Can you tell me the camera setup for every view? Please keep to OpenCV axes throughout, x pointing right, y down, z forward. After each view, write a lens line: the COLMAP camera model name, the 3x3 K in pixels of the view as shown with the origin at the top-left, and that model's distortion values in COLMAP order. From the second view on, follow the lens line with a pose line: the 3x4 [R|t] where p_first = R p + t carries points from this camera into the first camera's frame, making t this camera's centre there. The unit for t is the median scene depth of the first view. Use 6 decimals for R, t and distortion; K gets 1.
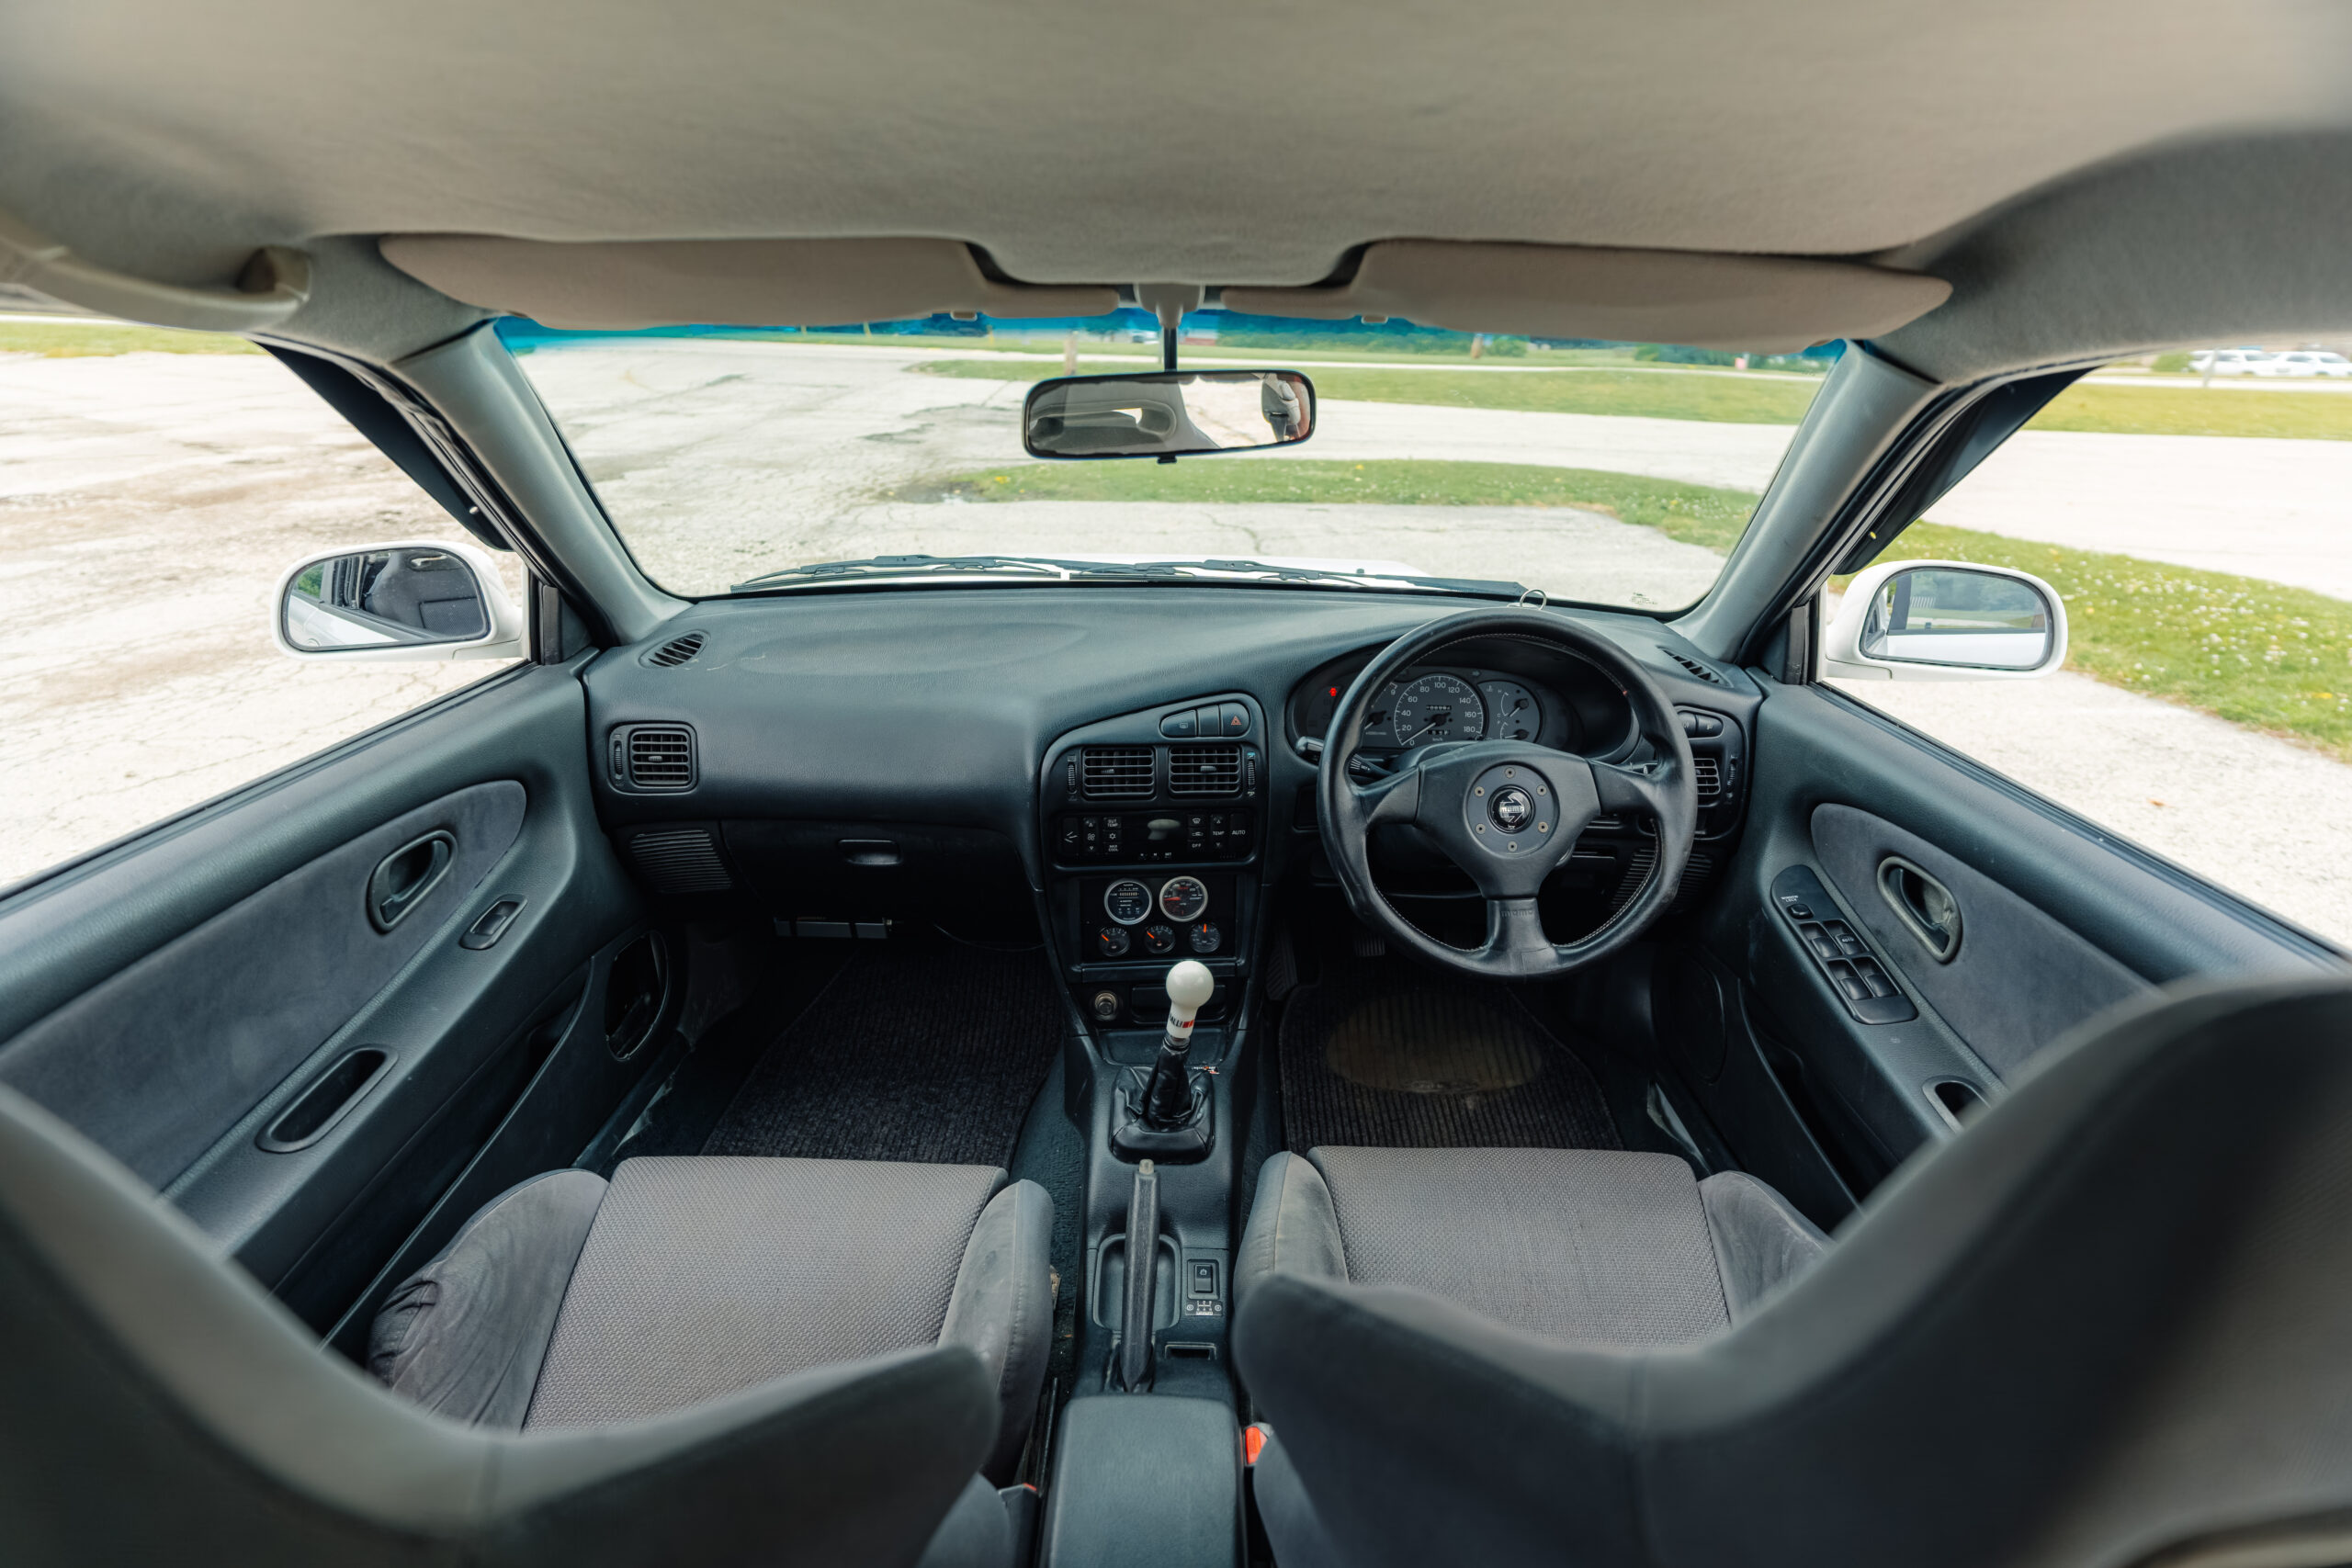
lens RADIAL K [[1122.4, 0, 1181.6], [0, 1122.4, 775.1], [0, 0, 1]] dist [-0.000385, 0.001880]
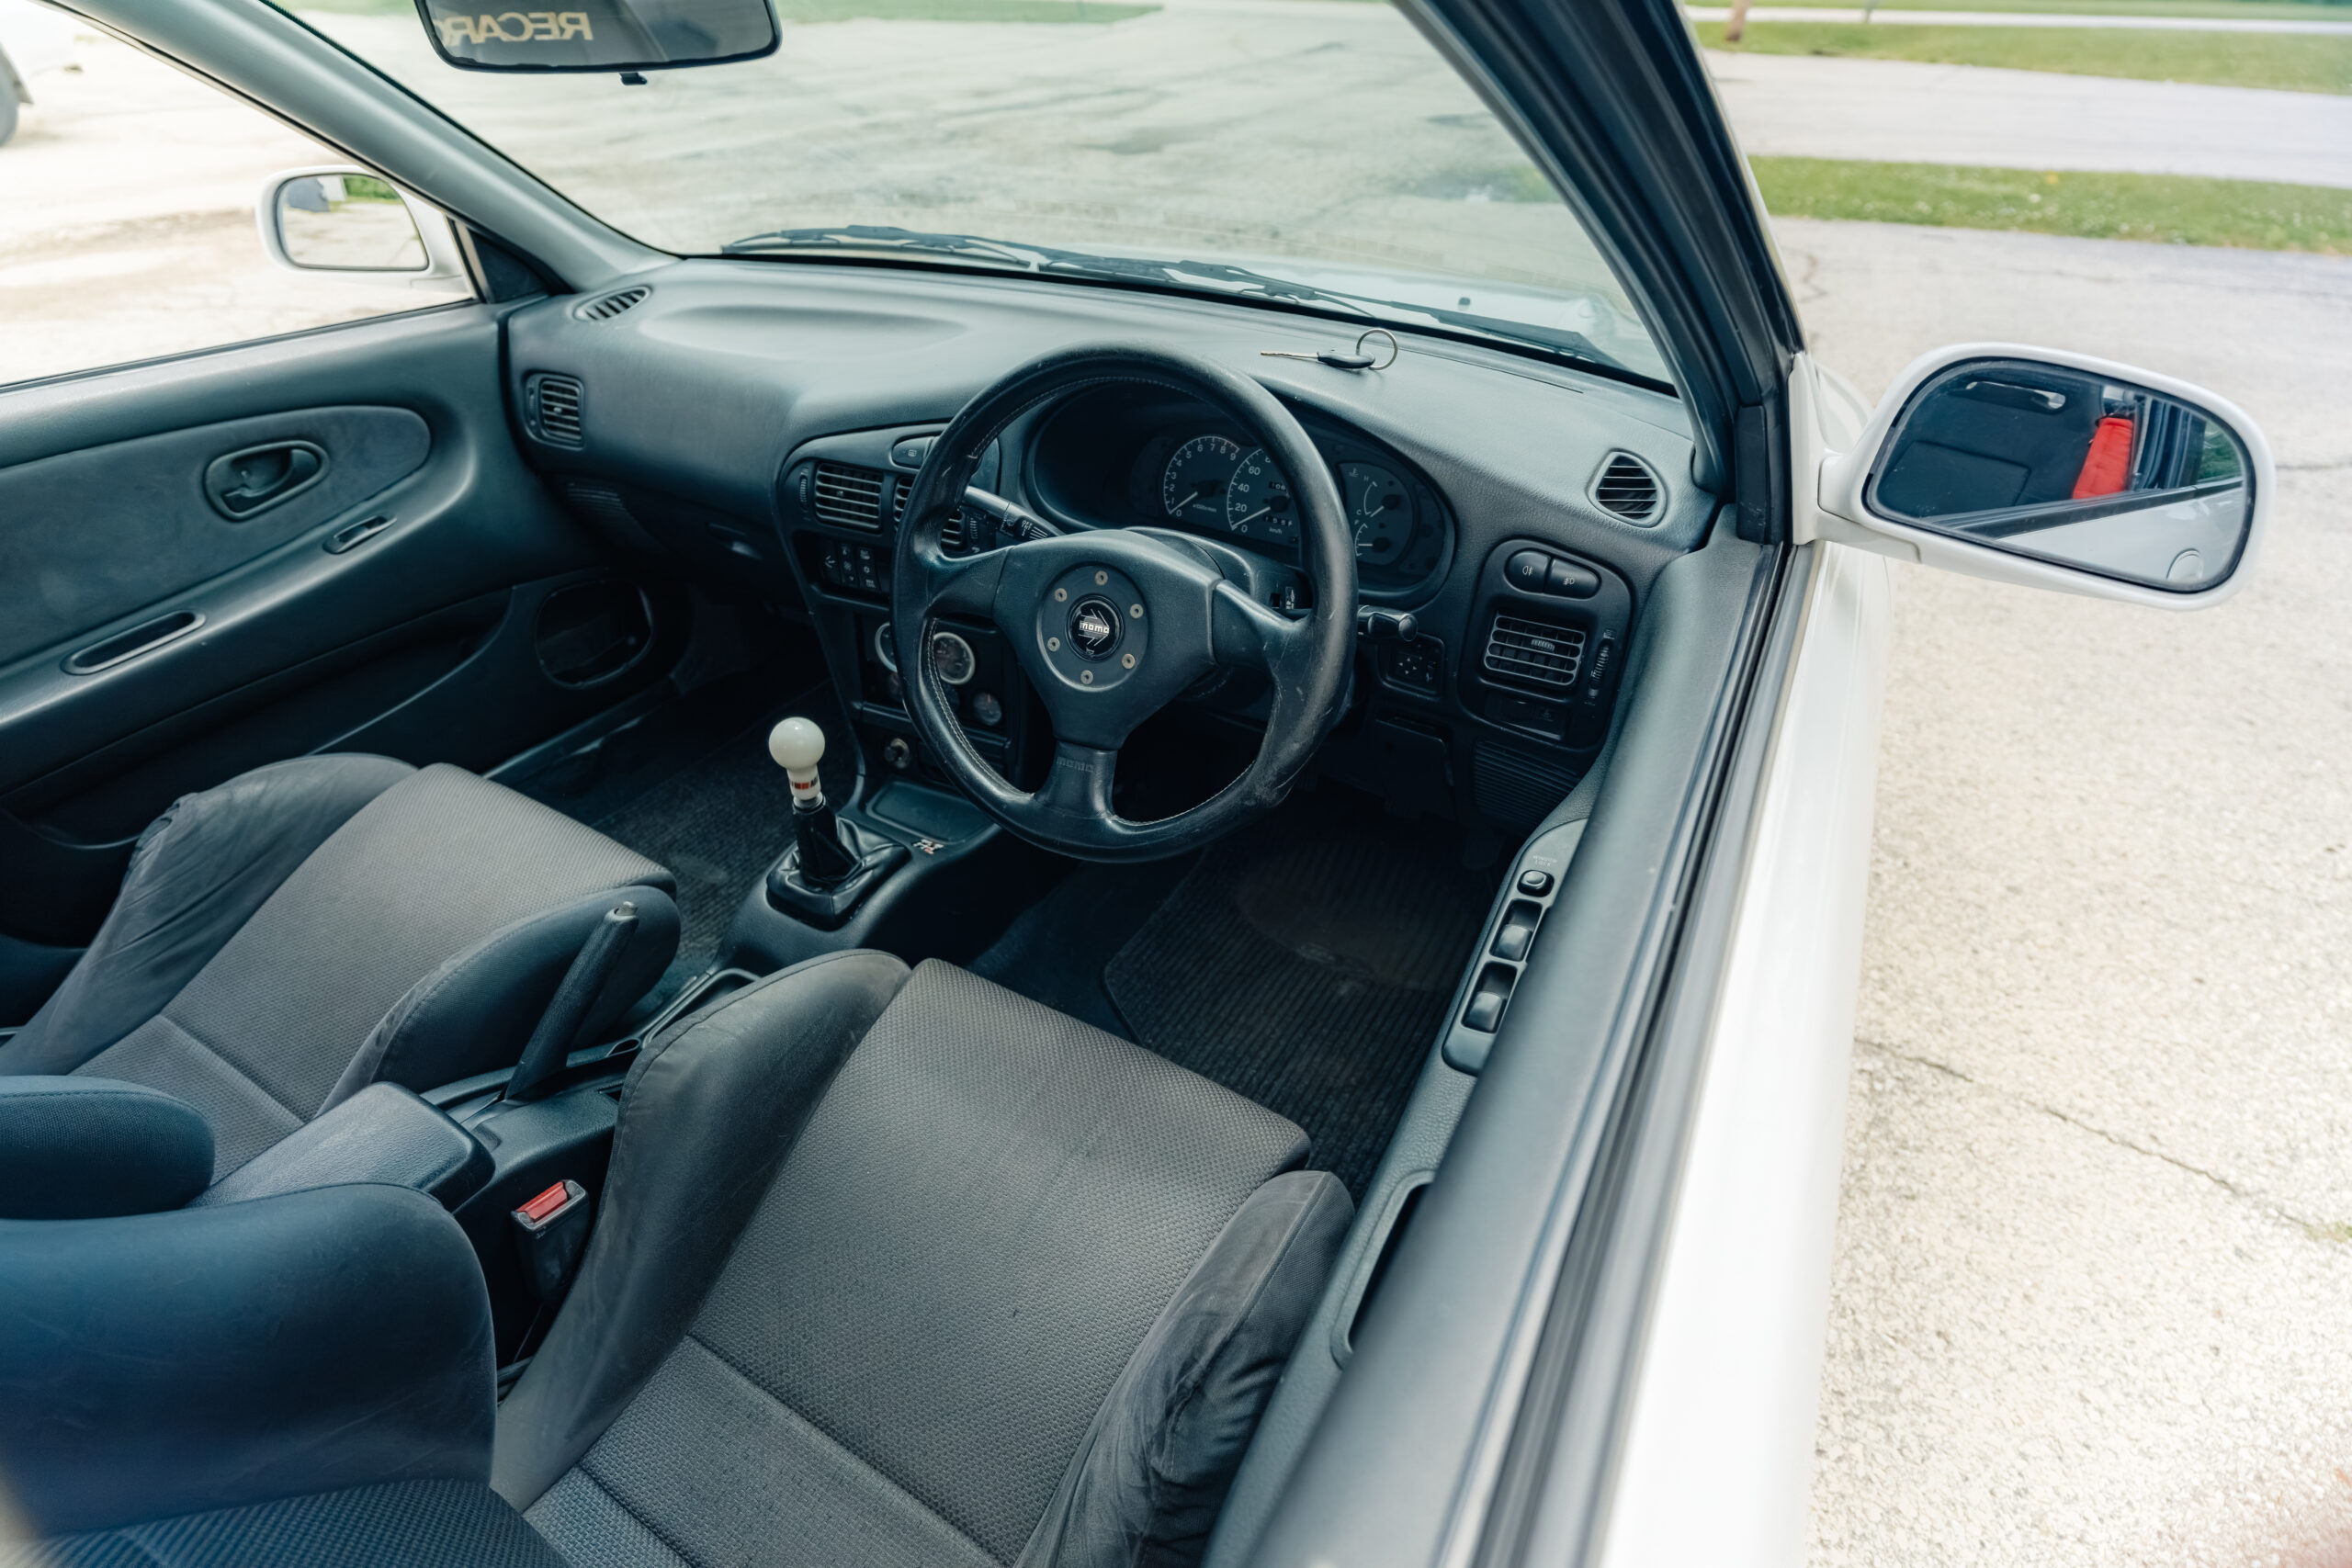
lens RADIAL K [[1122.4, 0, 1151.6], [0, 1122.4, 778.7], [0, 0, 1]] dist [-0.000385, 0.001880]
pose [[0.866098, 0.273931, -0.418135, 0.571259], [-0.168262, 0.947428, 0.272155, -0.071593], [0.470704, -0.165357, 0.866657, 0.315748]]
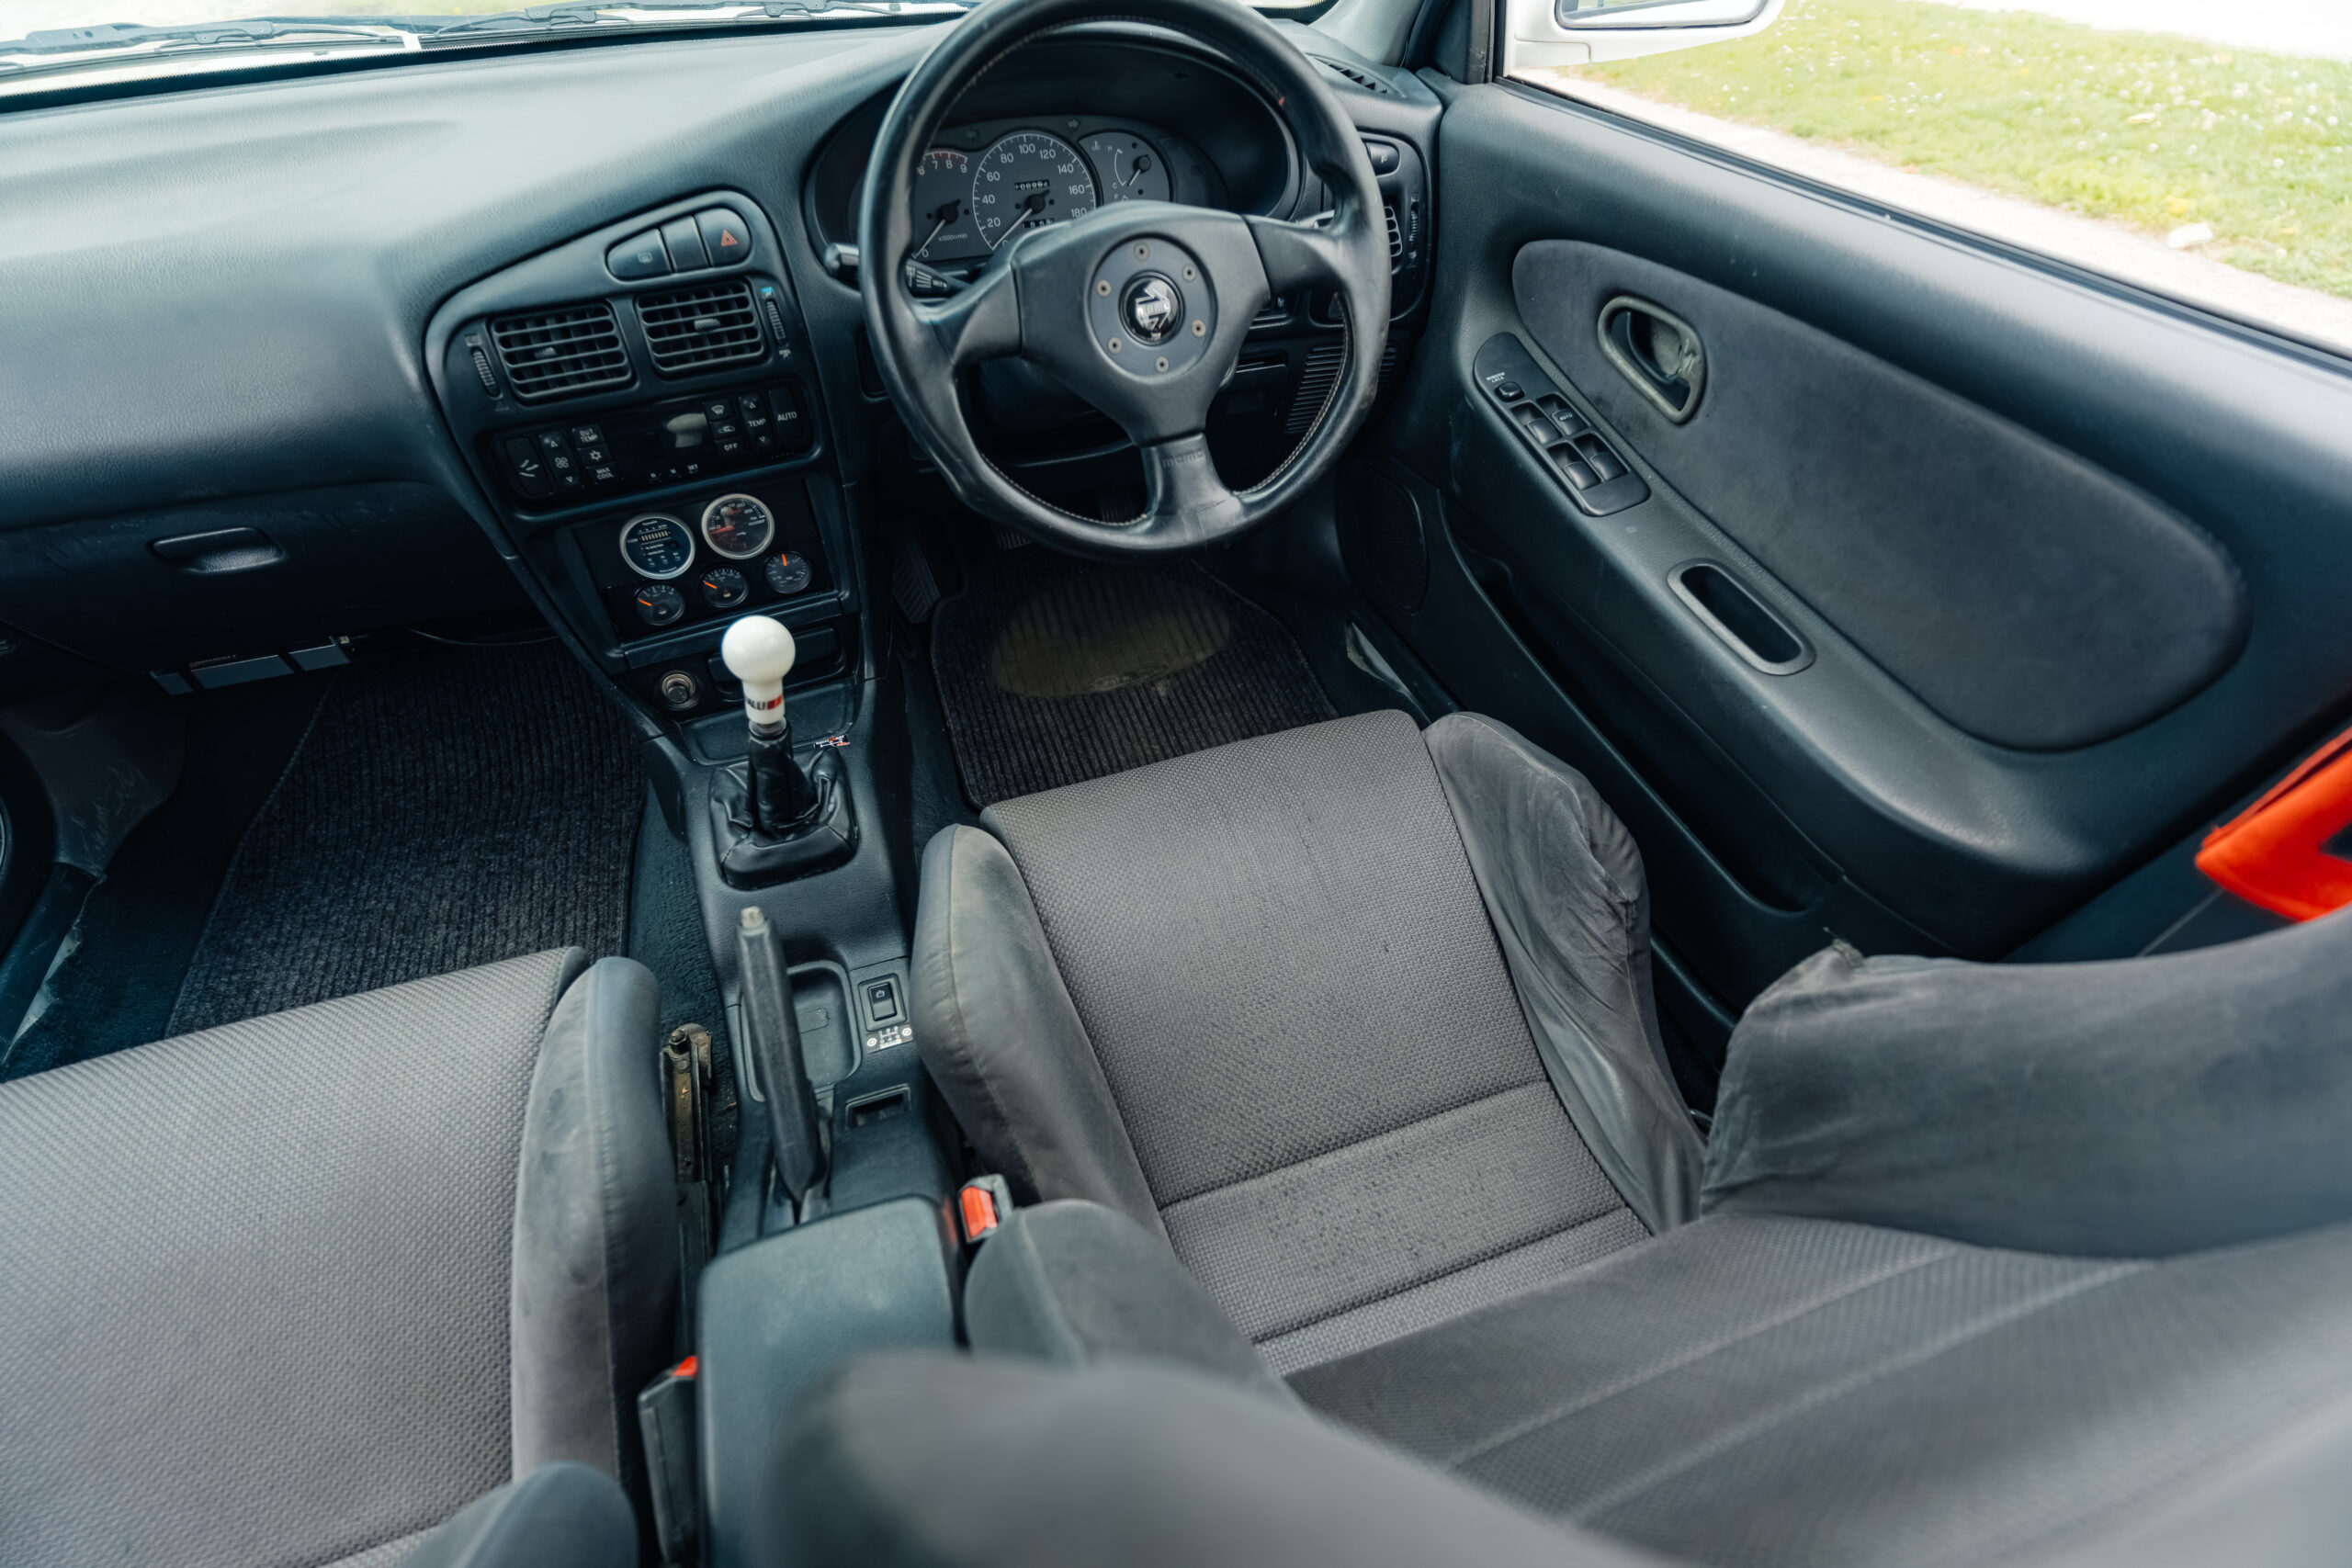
lens RADIAL K [[1122.4, 0, 1179.8], [0, 1122.4, 779.7], [0, 0, 1]] dist [-0.000385, 0.001880]
pose [[0.940058, -0.253039, 0.228609, 0.066307], [0.152535, 0.911586, 0.381764, 0.029121], [-0.304997, -0.324010, 0.895541, 0.238553]]
